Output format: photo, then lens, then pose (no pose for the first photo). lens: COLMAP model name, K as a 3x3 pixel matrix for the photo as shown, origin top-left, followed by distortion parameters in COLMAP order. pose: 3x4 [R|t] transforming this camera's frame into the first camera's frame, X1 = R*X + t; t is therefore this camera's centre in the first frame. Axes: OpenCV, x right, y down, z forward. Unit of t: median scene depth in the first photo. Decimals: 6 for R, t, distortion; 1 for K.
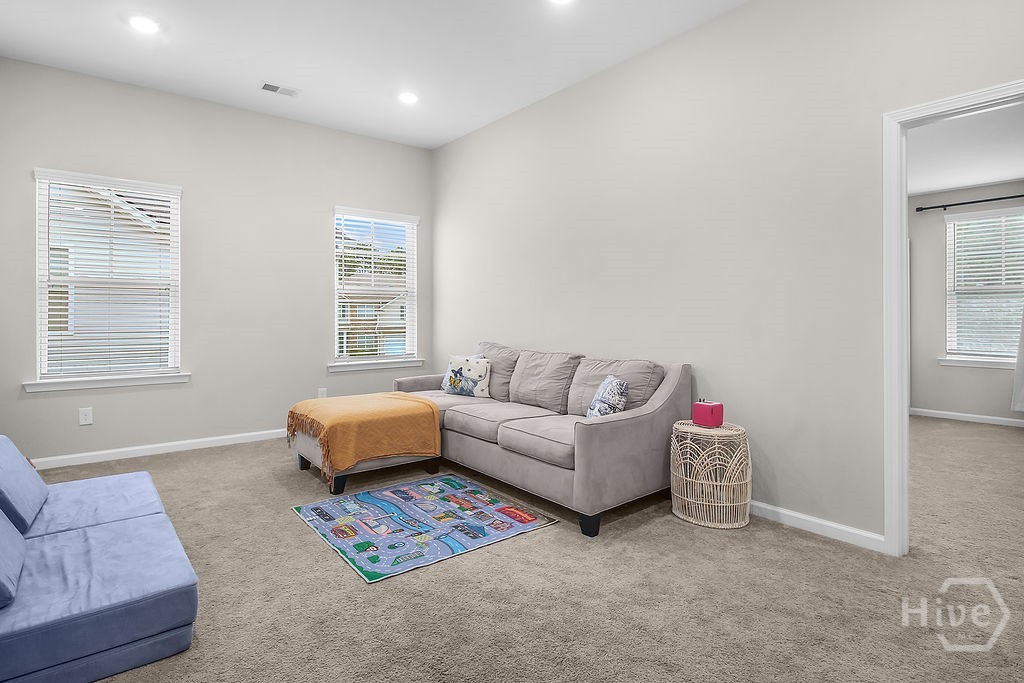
lens RADIAL K [[523.1, 0, 513.6], [0, 523.1, 332.5], [0, 0, 1]] dist [0.000396, -0.000037]
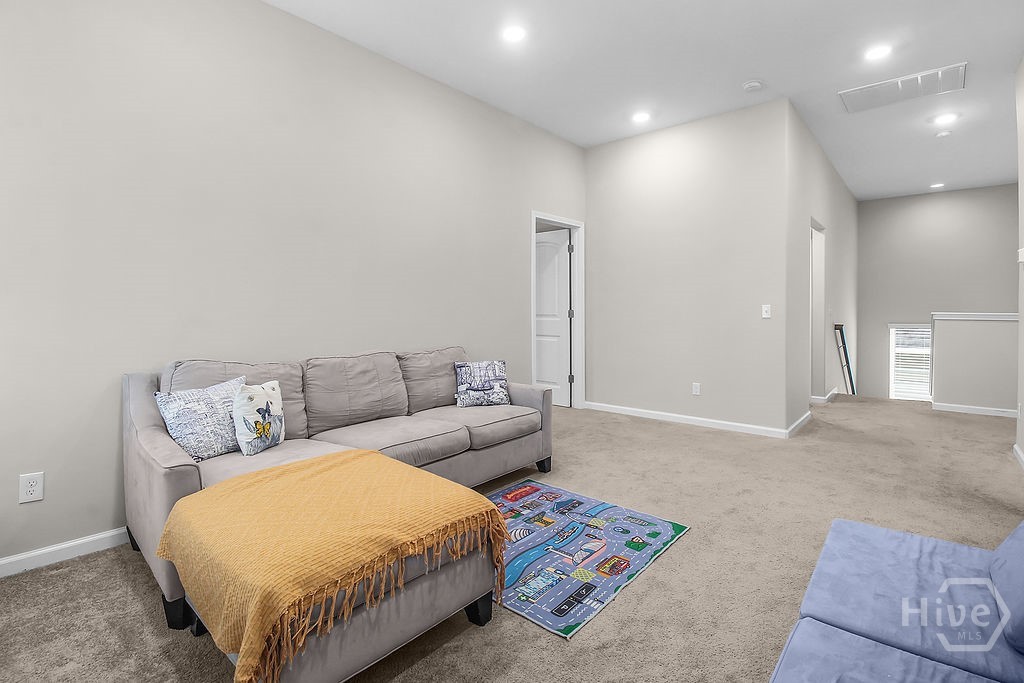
lens RADIAL K [[470.1, 0, 513.7], [0, 470.1, 338.1], [0, 0, 1]] dist [-0.023735, -0.002037]
pose [[-0.173949, -0.058875, 0.982993, -0.972239], [0.031528, 0.997366, 0.065315, -0.041643], [-0.984250, 0.042354, -0.171635, 1.215223]]
